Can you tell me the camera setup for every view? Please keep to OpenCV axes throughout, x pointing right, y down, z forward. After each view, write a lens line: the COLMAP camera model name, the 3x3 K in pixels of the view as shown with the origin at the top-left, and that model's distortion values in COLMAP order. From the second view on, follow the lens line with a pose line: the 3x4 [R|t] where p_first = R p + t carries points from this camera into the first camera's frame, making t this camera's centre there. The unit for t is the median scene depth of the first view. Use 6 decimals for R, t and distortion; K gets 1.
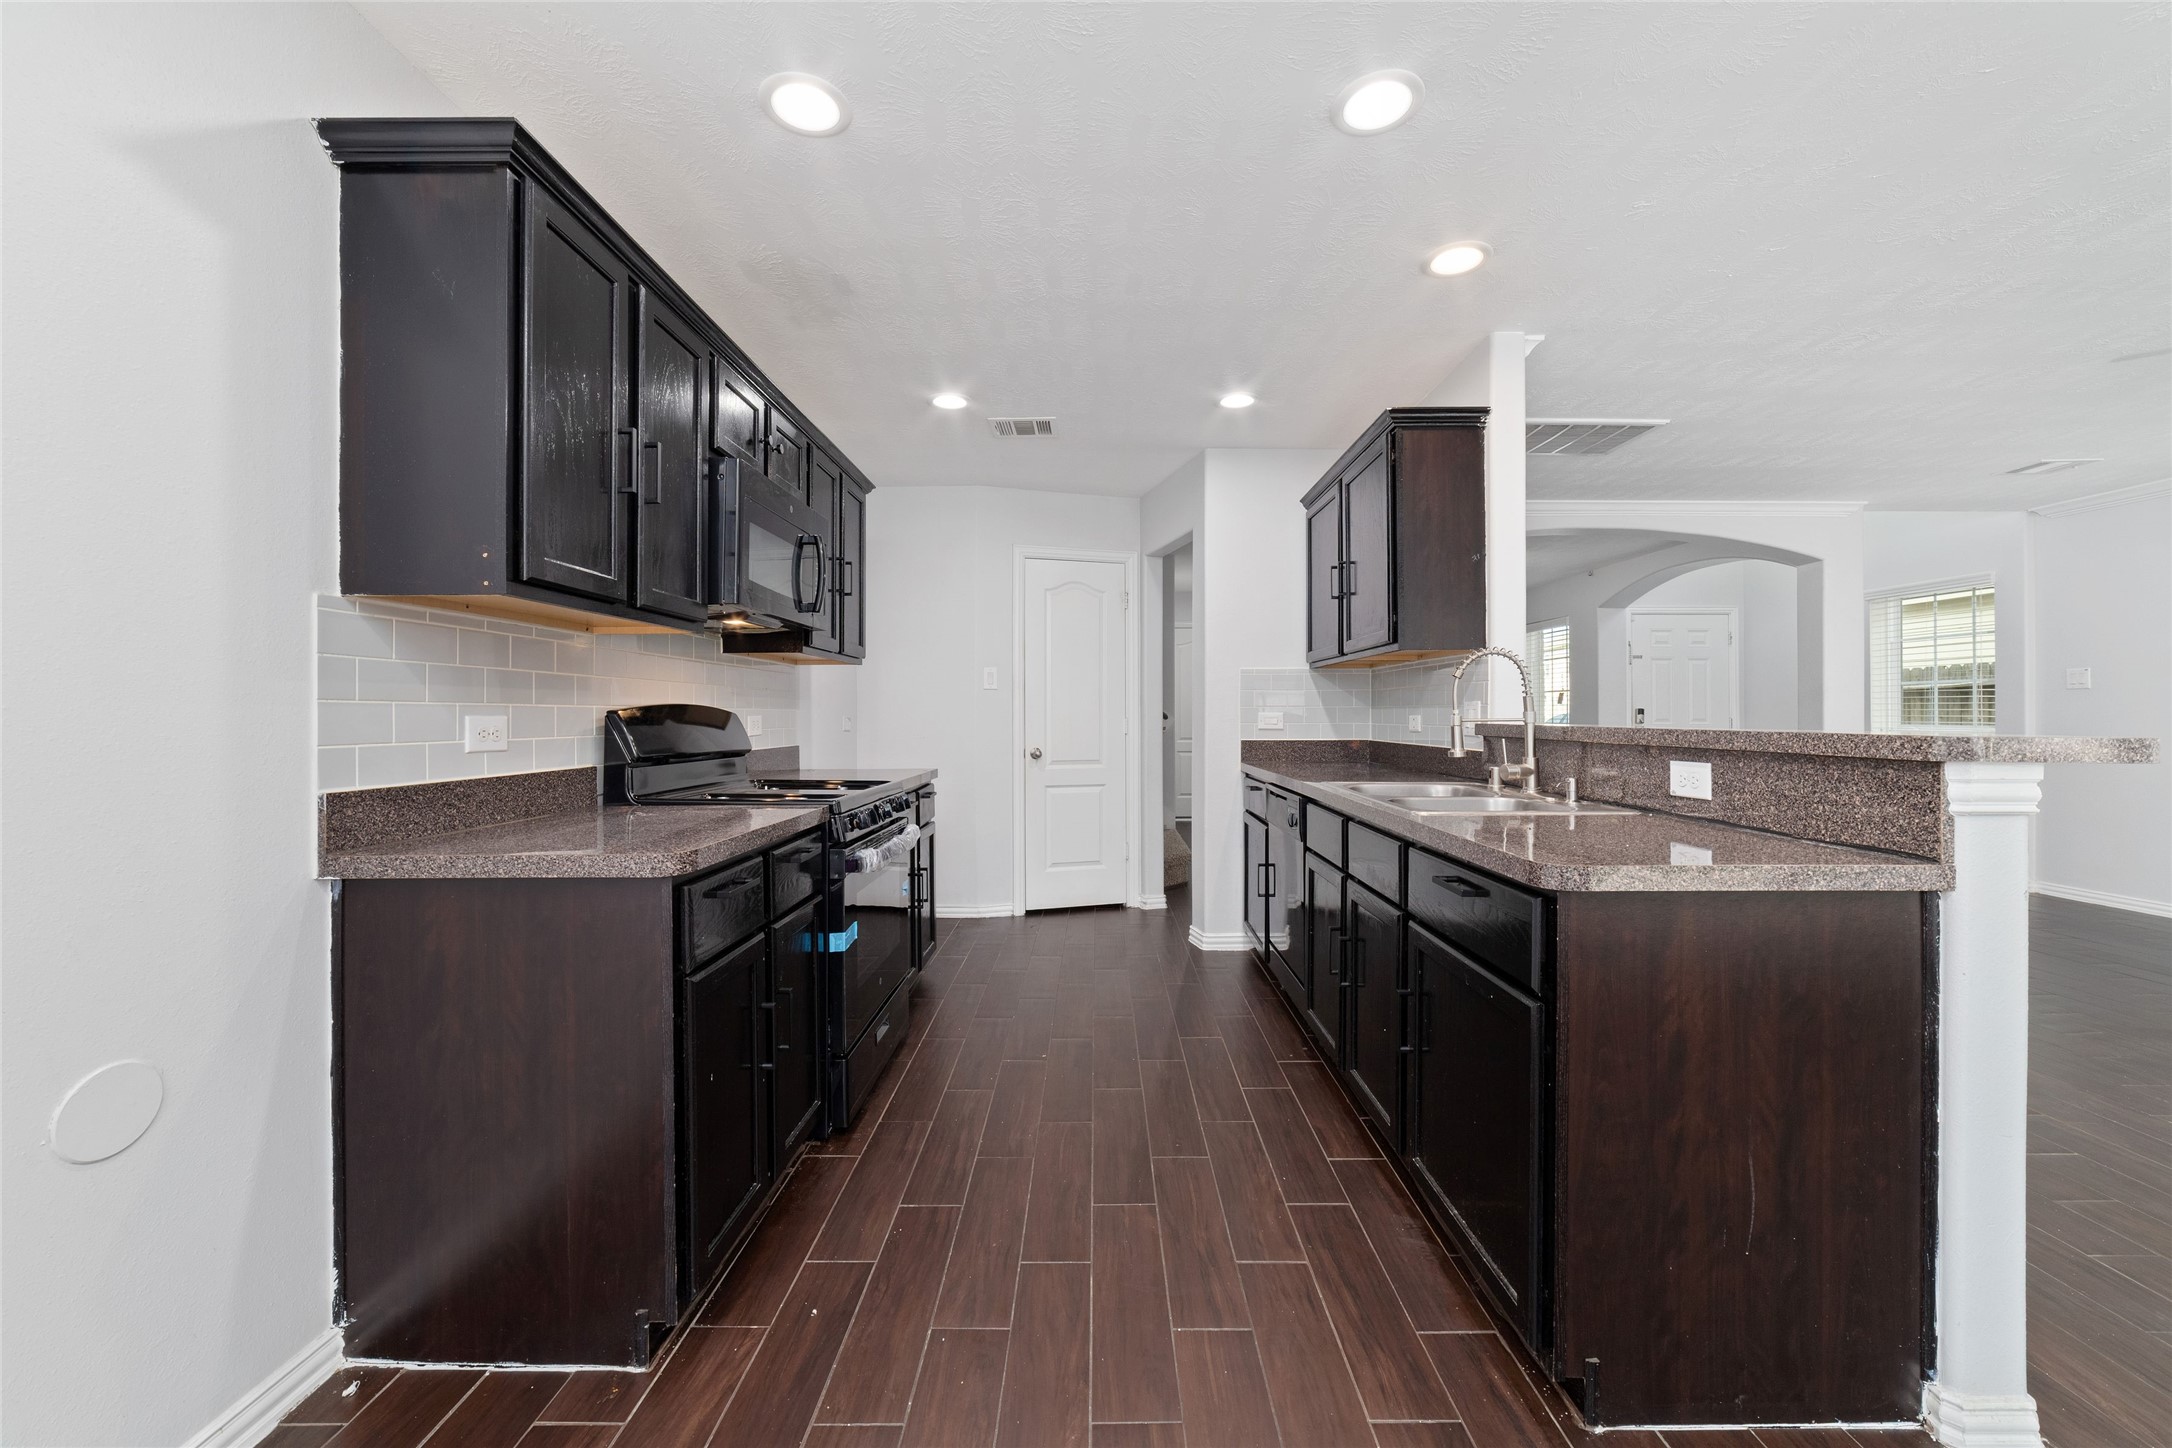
lens RADIAL K [[842.2, 0, 1093.9], [0, 842.2, 710.2], [0, 0, 1]] dist [-0.002163, -0.000044]
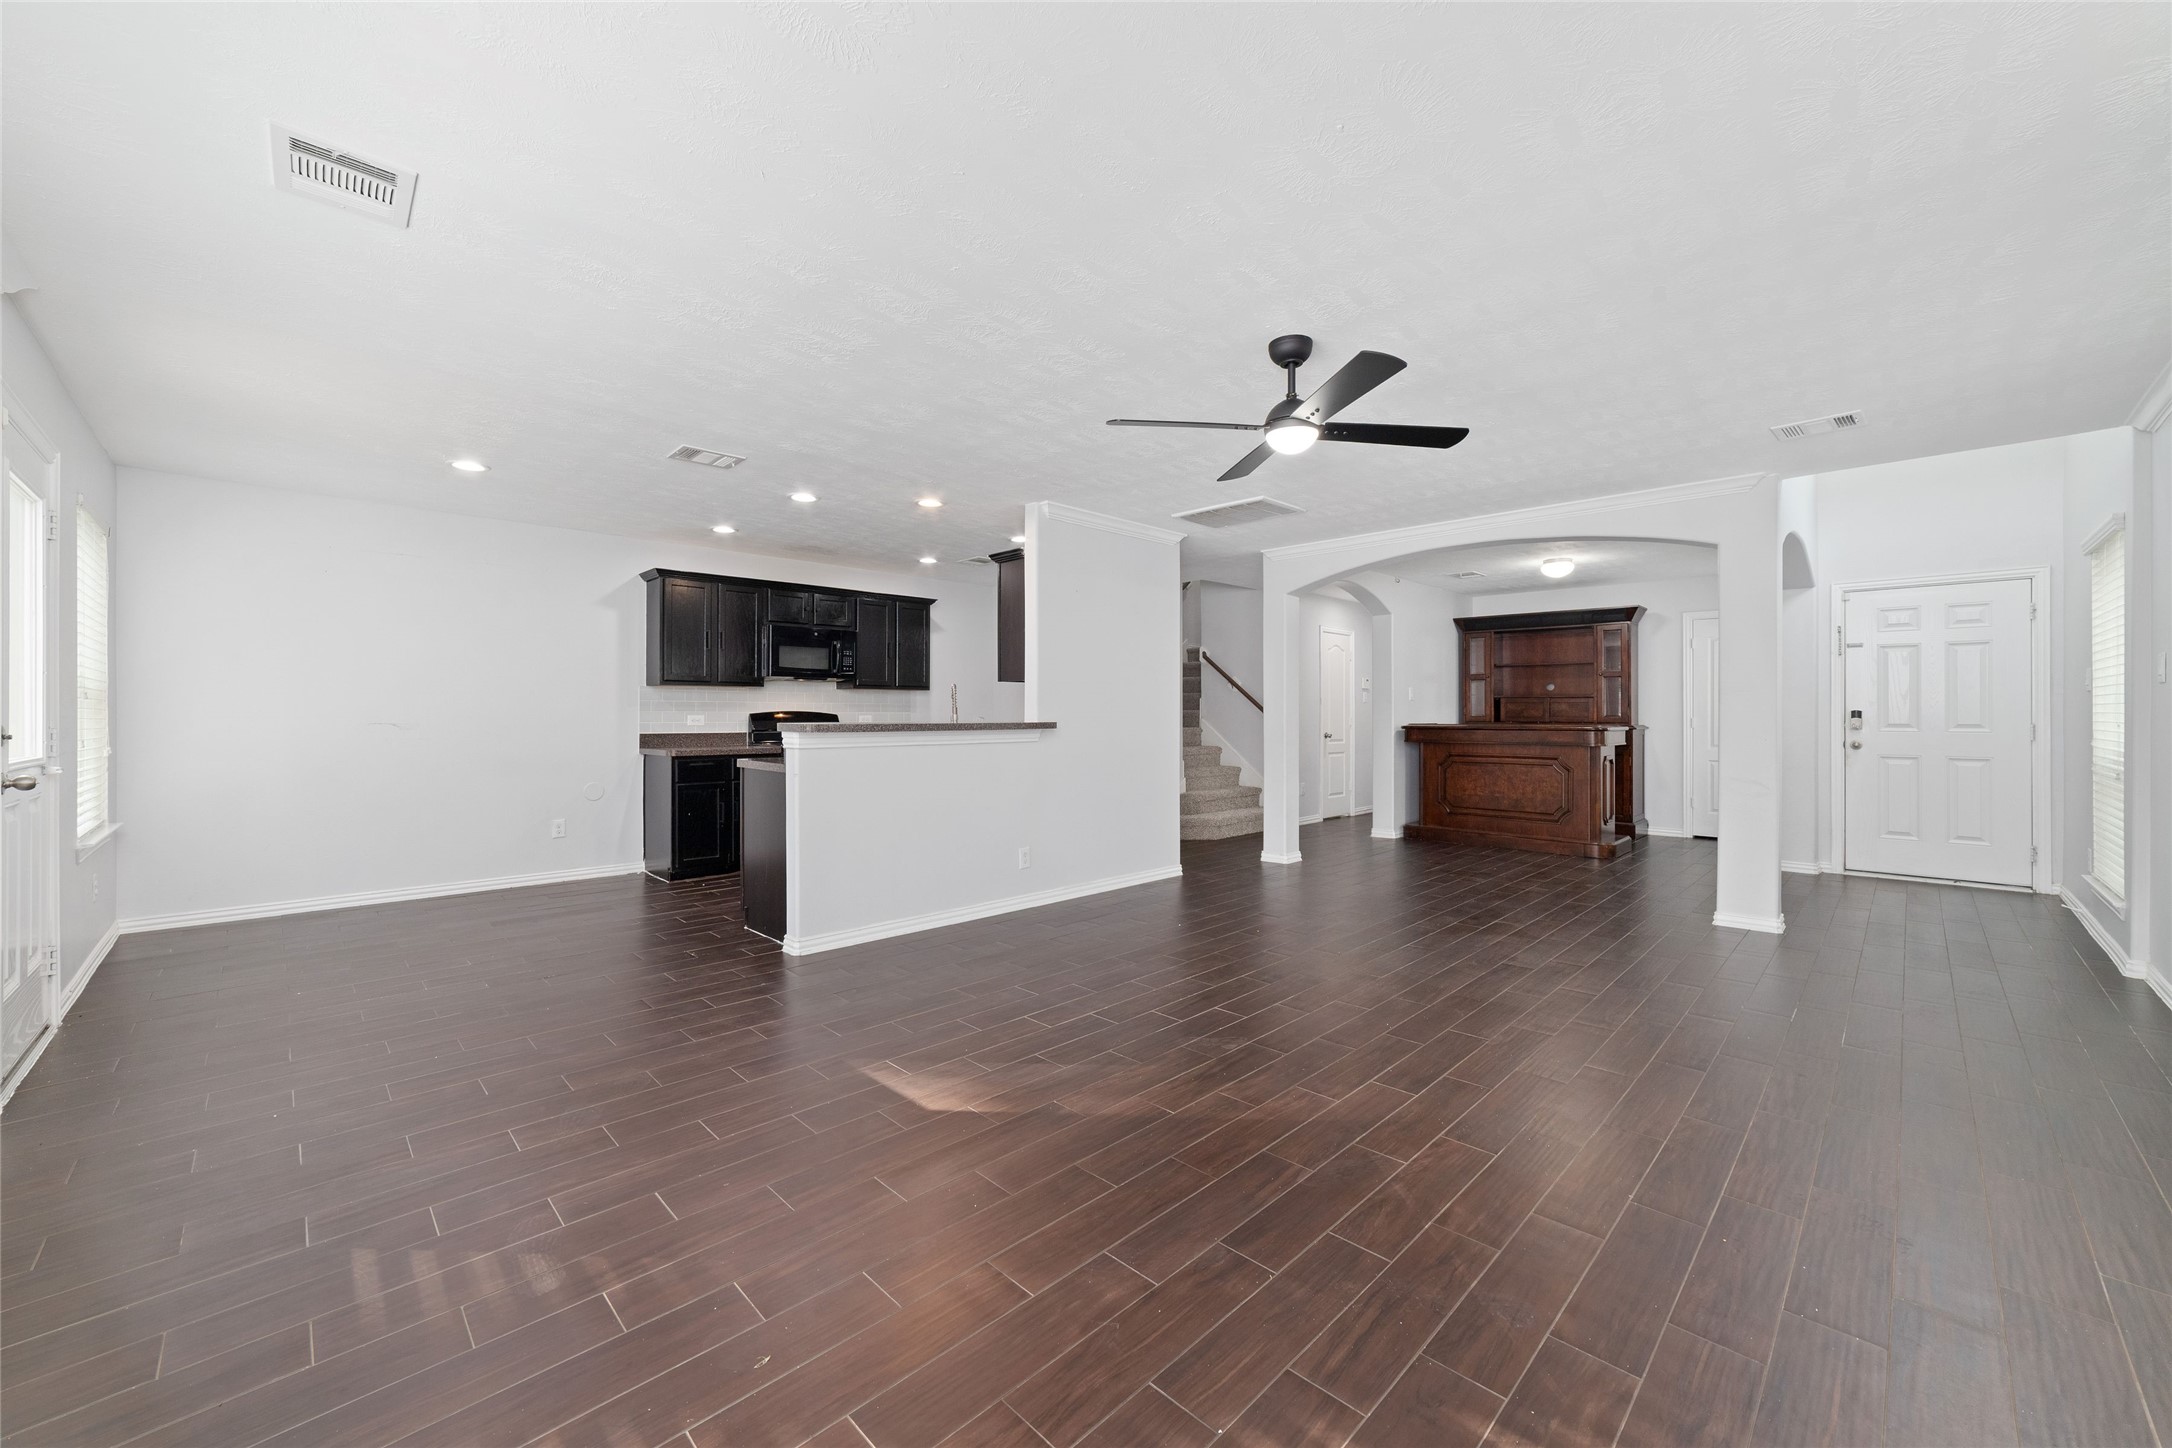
lens RADIAL K [[823.1, 0, 1081.0], [0, 823.1, 718.4], [0, 0, 1]] dist [-0.013341, 0.000043]
pose [[0.700903, 0.006033, -0.713231, 2.717058], [0.001346, 0.999951, 0.009781, -0.010866], [0.713255, -0.007816, 0.700861, -0.232659]]
